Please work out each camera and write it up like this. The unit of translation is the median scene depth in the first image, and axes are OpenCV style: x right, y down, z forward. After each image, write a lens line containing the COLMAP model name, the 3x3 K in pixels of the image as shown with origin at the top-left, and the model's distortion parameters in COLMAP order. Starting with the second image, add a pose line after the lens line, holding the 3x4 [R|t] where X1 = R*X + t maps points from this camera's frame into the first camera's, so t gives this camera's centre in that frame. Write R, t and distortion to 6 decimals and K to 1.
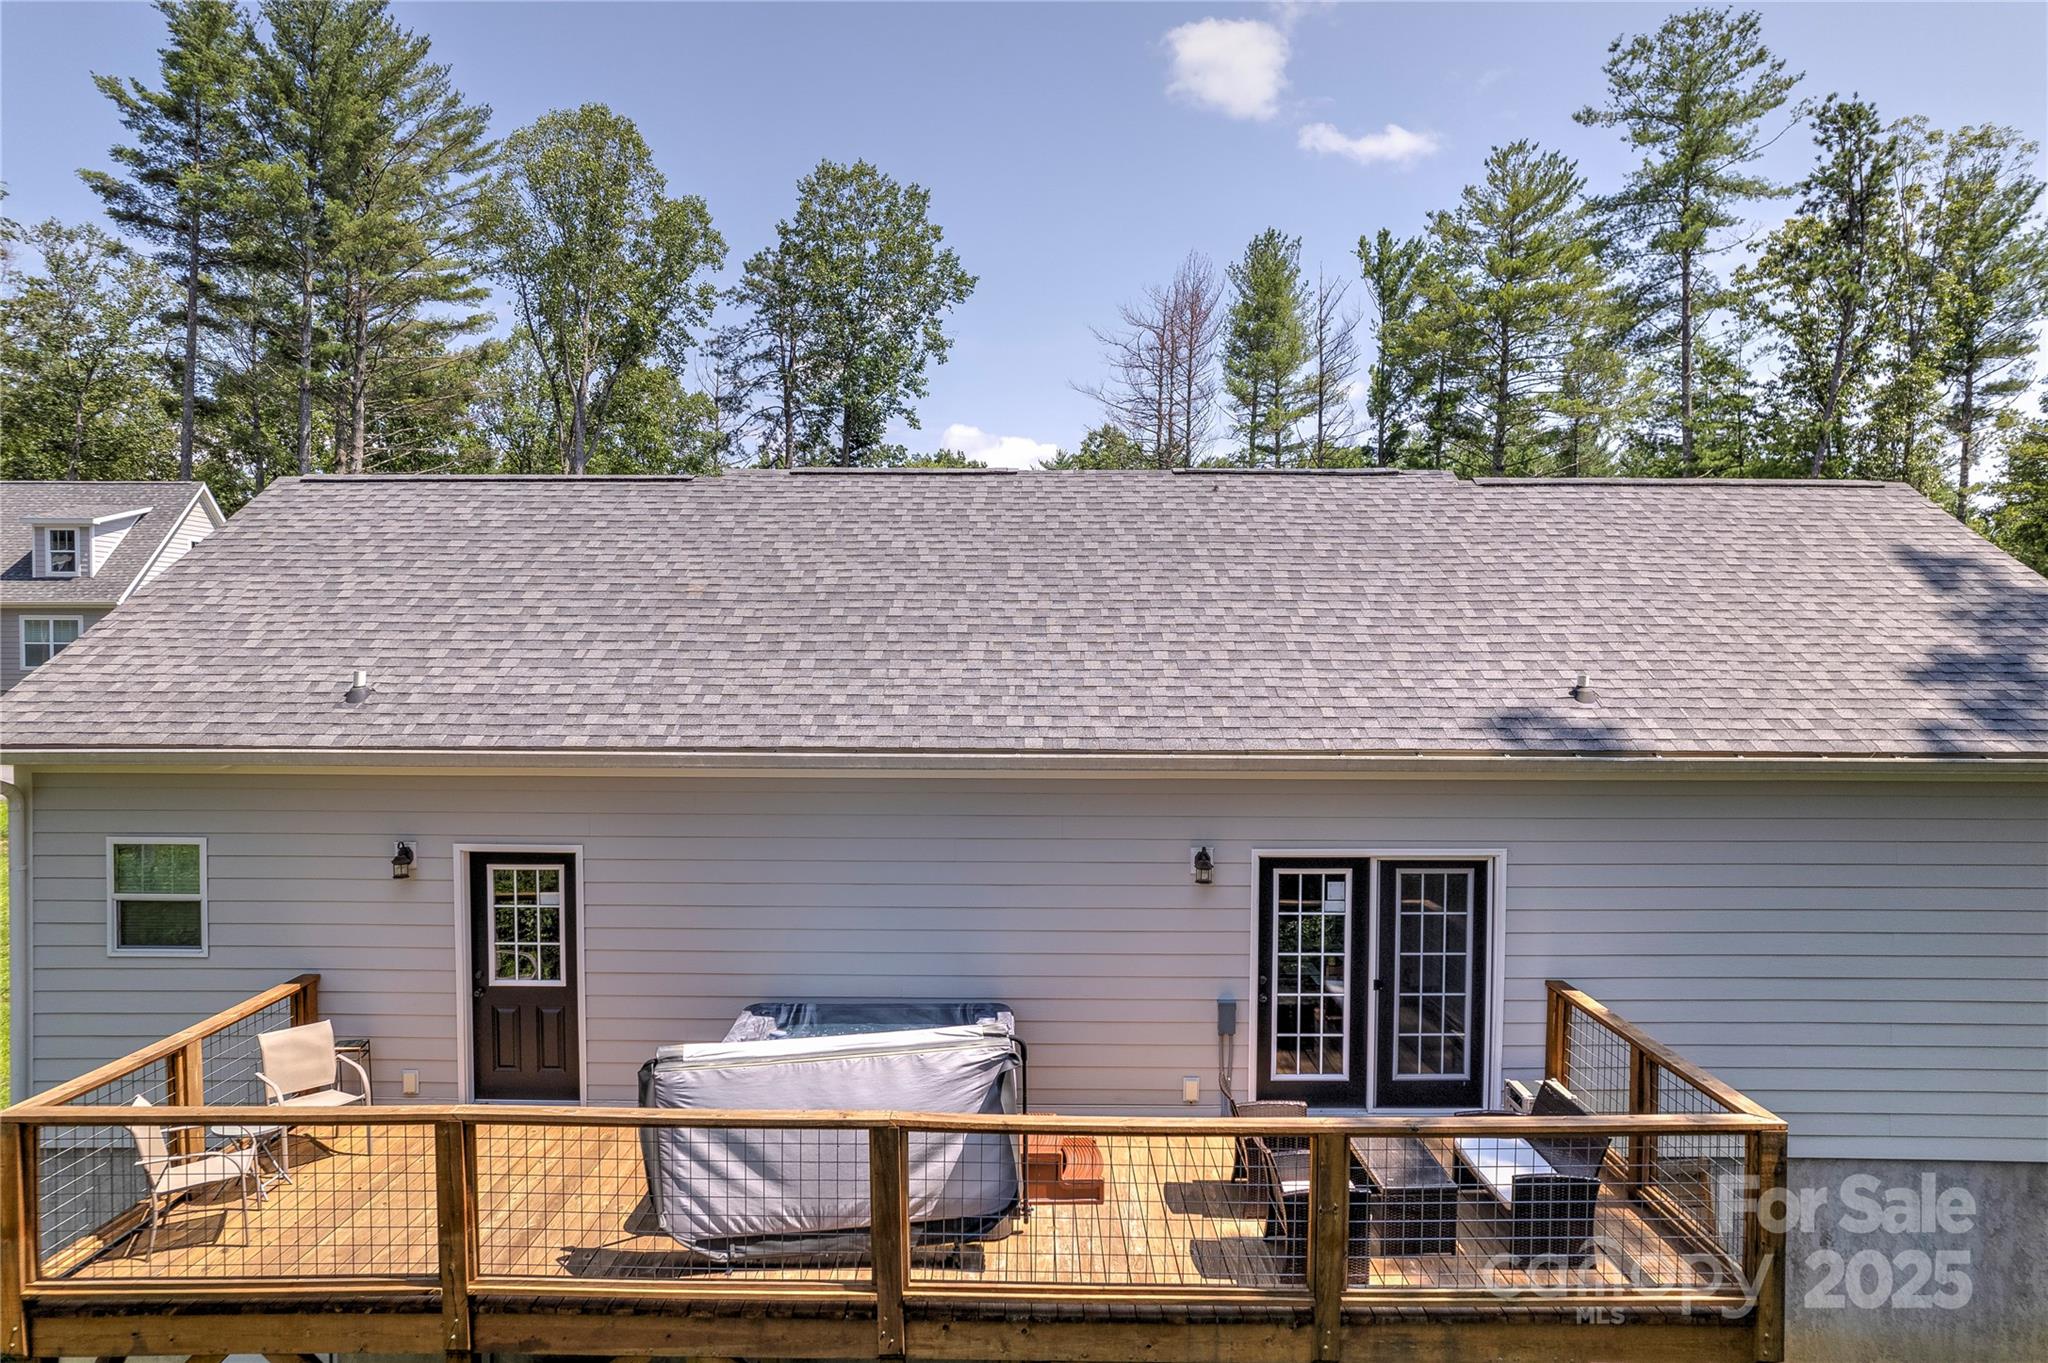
lens RADIAL K [[1318.2, 0, 1024.0], [0, 1318.2, 681.5], [0, 0, 1]] dist [-0.038972, 0.000908]
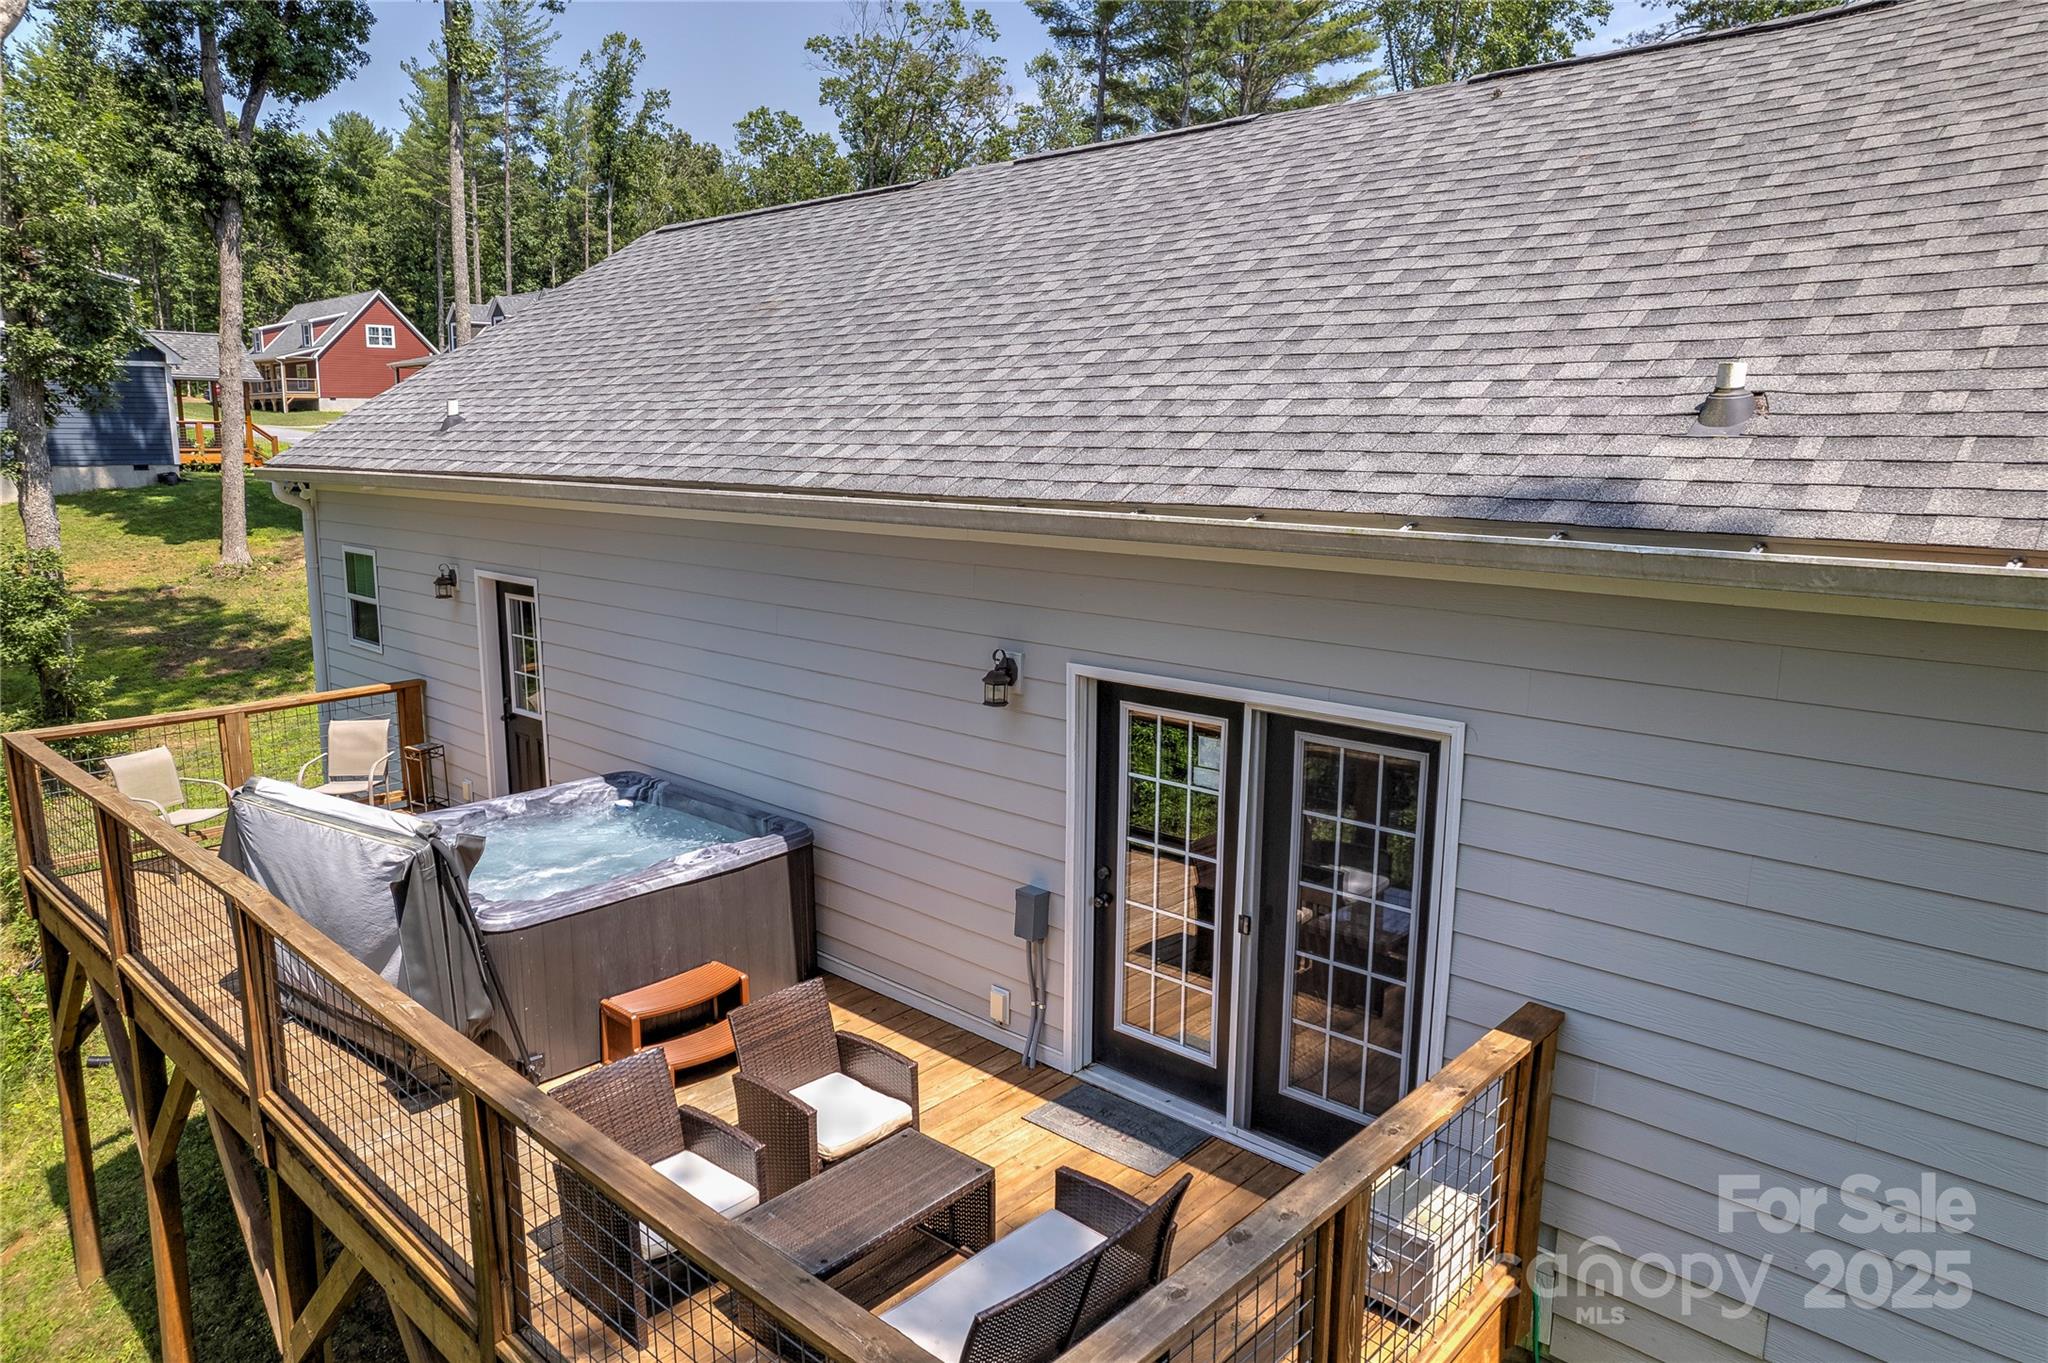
lens RADIAL K [[1318.2, 0, 1024.0], [0, 1318.2, 681.5], [0, 0, 1]] dist [-0.038972, 0.000908]
pose [[0.724537, 0.123808, -0.678025, 0.573847], [-0.014216, 0.986209, 0.164892, 0.033759], [0.689089, -0.109831, 0.716305, 0.536609]]
